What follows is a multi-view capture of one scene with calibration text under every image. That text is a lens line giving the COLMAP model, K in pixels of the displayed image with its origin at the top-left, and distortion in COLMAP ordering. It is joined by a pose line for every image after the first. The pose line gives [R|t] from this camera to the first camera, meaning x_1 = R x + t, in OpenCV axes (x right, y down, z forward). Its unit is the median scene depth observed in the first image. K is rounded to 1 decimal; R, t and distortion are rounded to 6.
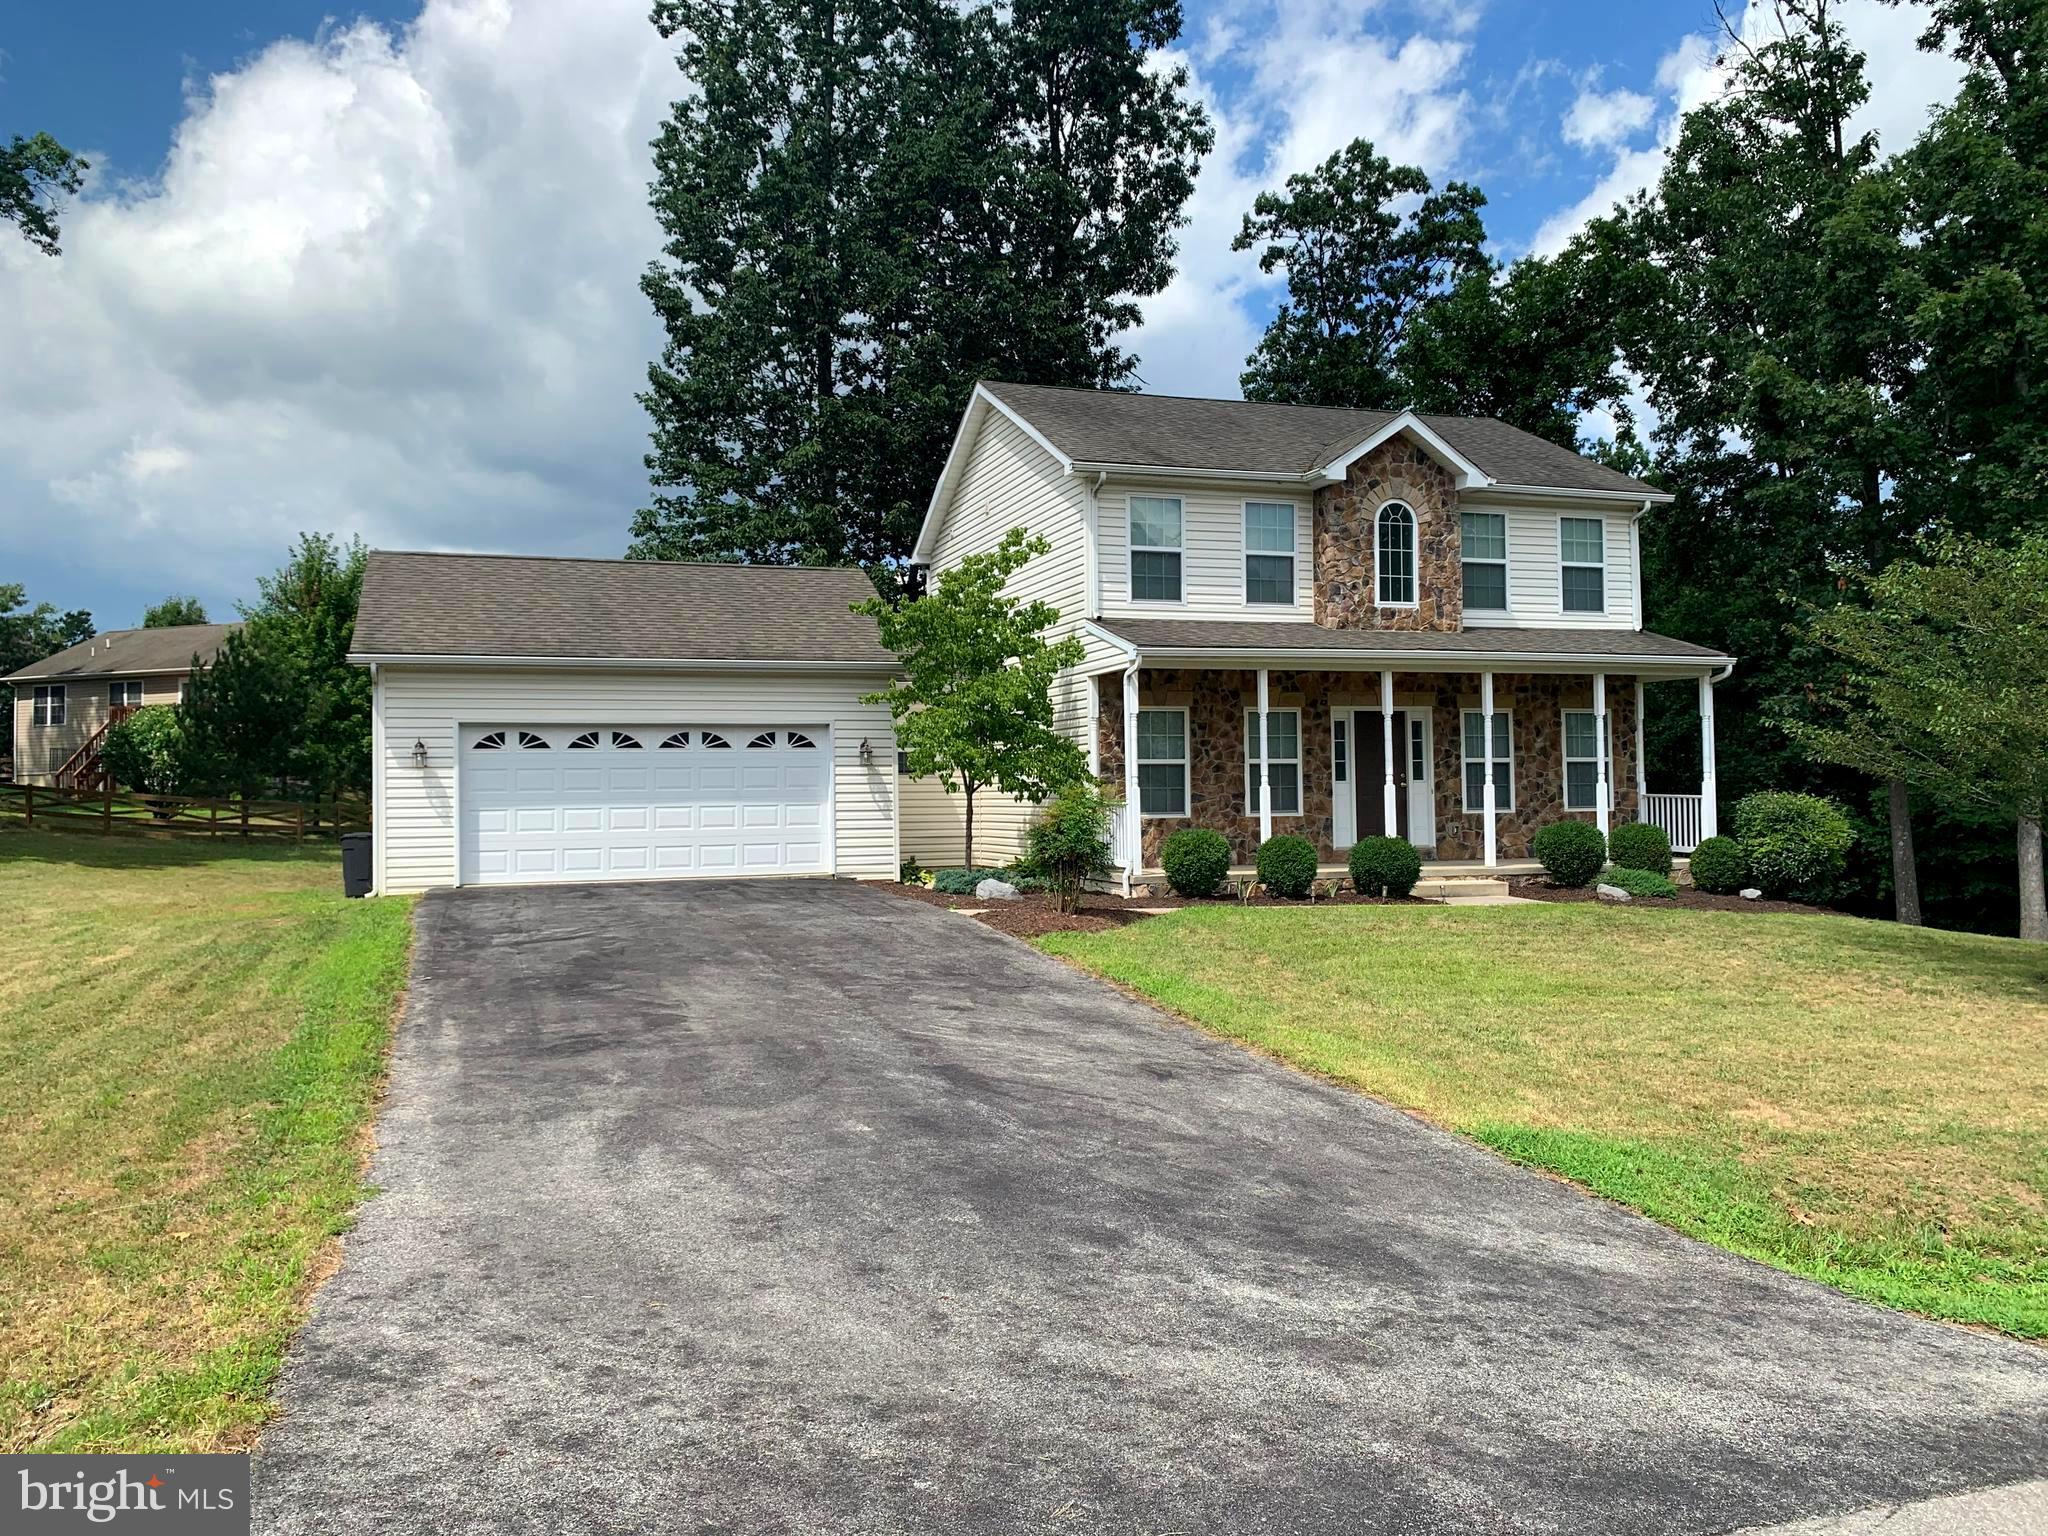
lens RADIAL K [[1590.1, 0, 995.5], [0, 1590.1, 763.1], [0, 0, 1]] dist [0.007987, 0.000705]
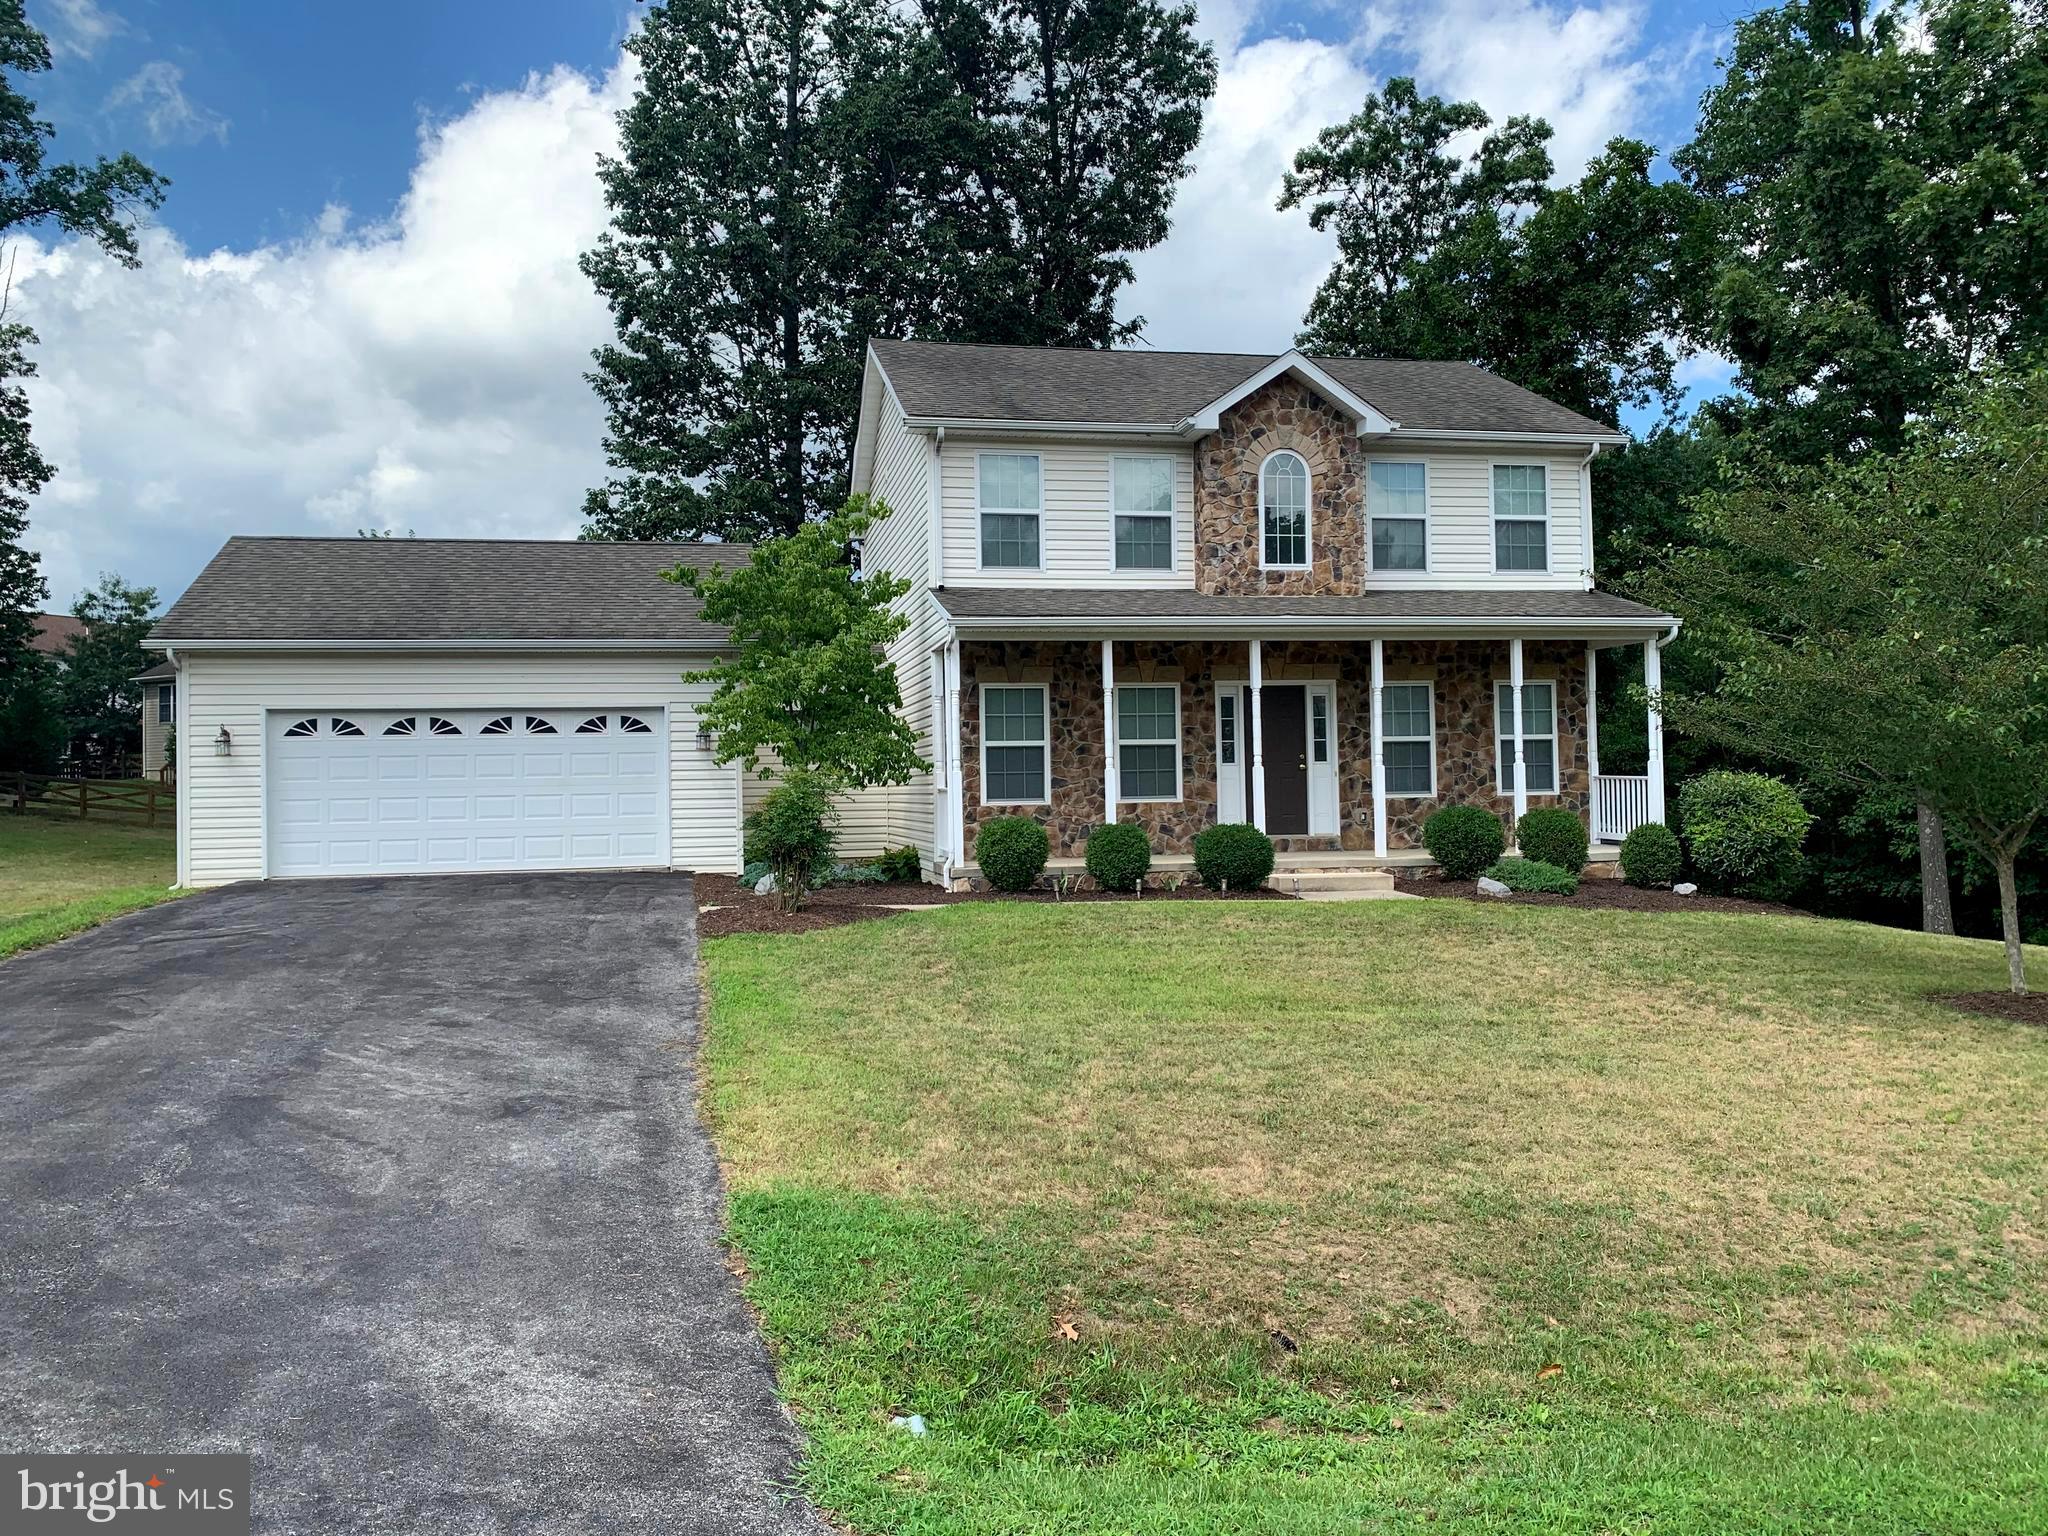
lens RADIAL K [[1577.4, 0, 992.7], [0, 1577.4, 766.0], [0, 0, 1]] dist [0.028859, -0.028244]
pose [[0.991986, -0.007608, -0.126120, 0.199535], [0.008551, 0.999939, 0.006936, 0.005590], [0.126059, -0.007958, 0.991991, 0.091621]]
